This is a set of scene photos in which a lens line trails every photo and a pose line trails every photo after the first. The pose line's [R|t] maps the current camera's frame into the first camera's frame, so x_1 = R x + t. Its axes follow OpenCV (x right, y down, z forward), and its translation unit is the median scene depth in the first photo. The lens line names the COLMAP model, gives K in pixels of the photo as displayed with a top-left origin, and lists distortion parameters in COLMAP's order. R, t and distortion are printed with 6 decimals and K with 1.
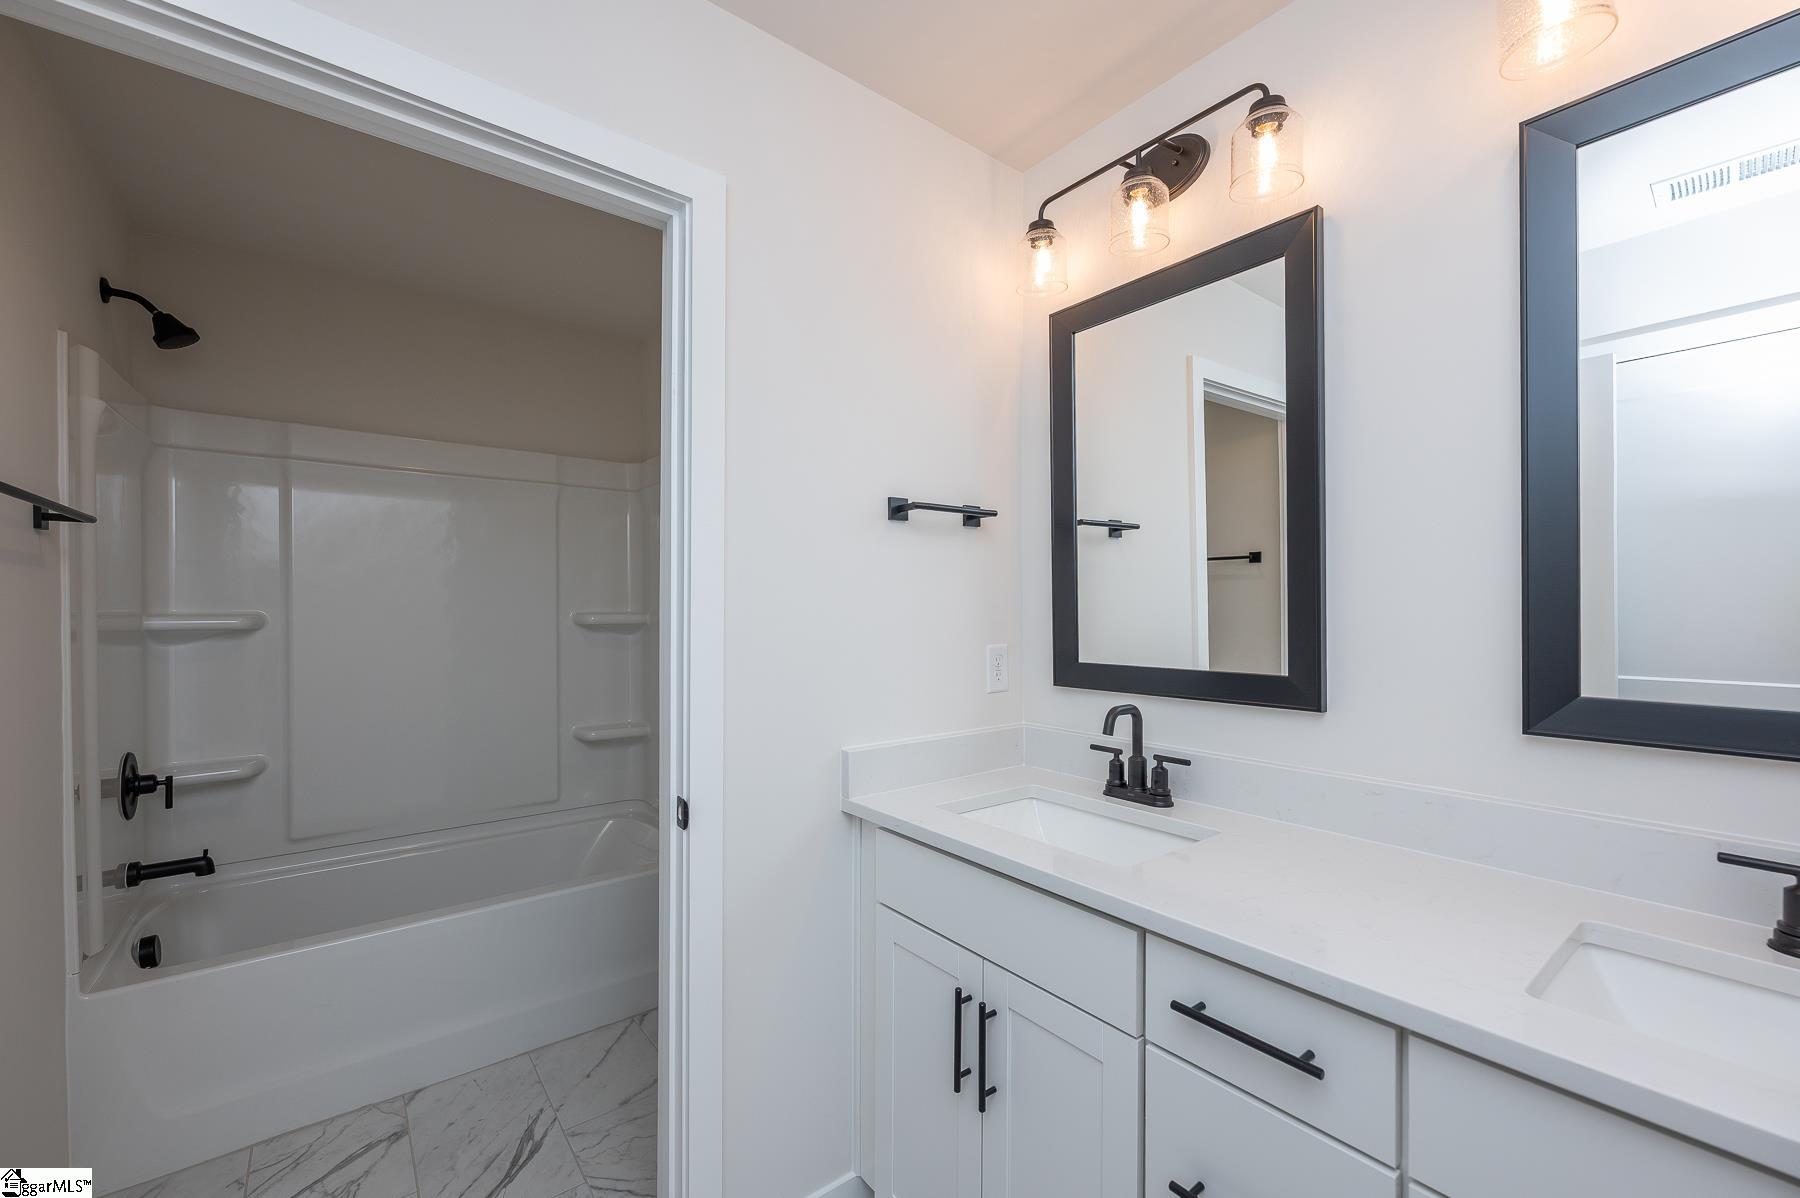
lens RADIAL K [[737.8, 0, 908.4], [0, 737.8, 608.9], [0, 0, 1]] dist [0.001548, -0.000192]
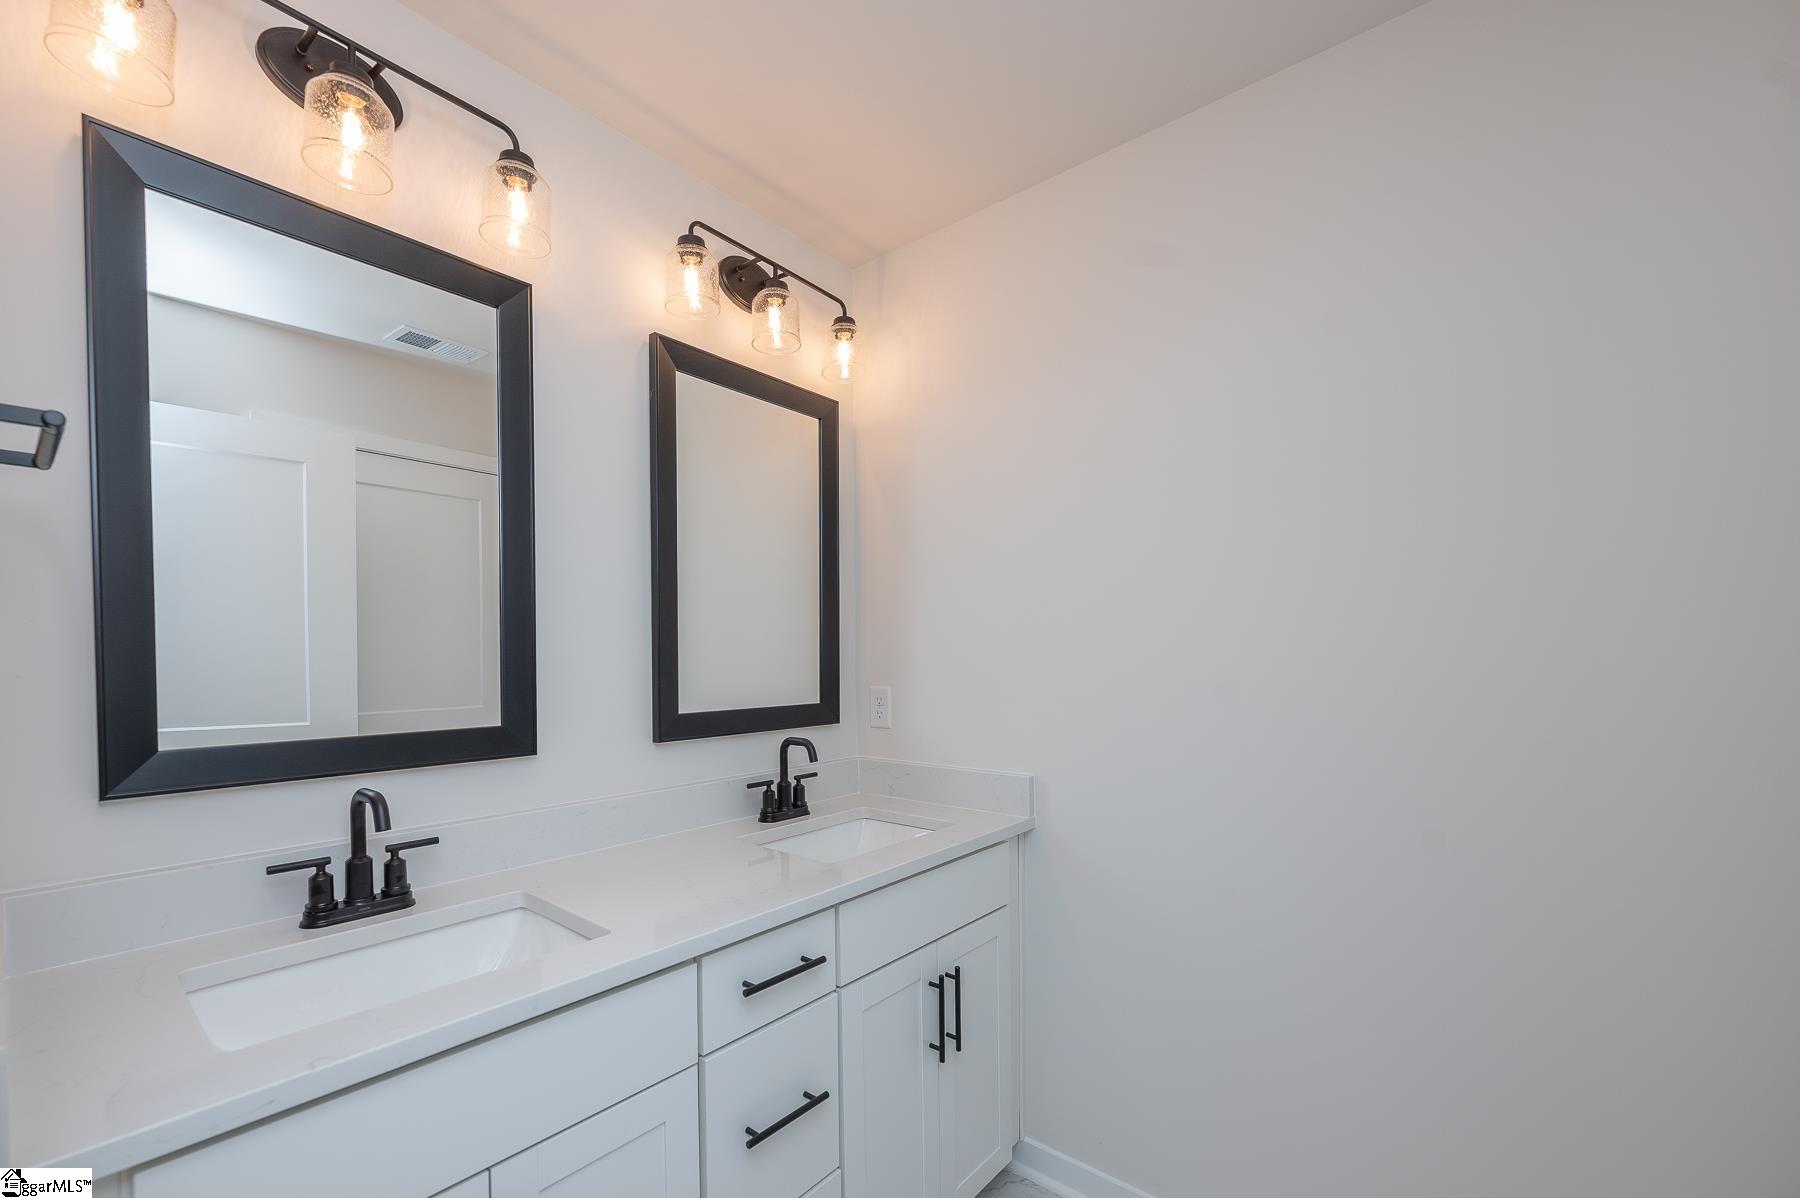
lens RADIAL K [[737.8, 0, 845.8], [0, 737.8, 657.9], [0, 0, 1]] dist [0.001548, -0.000192]
pose [[-0.179659, 0.003245, 0.983724, -1.128970], [0.003770, 0.999989, -0.002610, 0.004490], [-0.983722, 0.003239, -0.179669, 1.427855]]
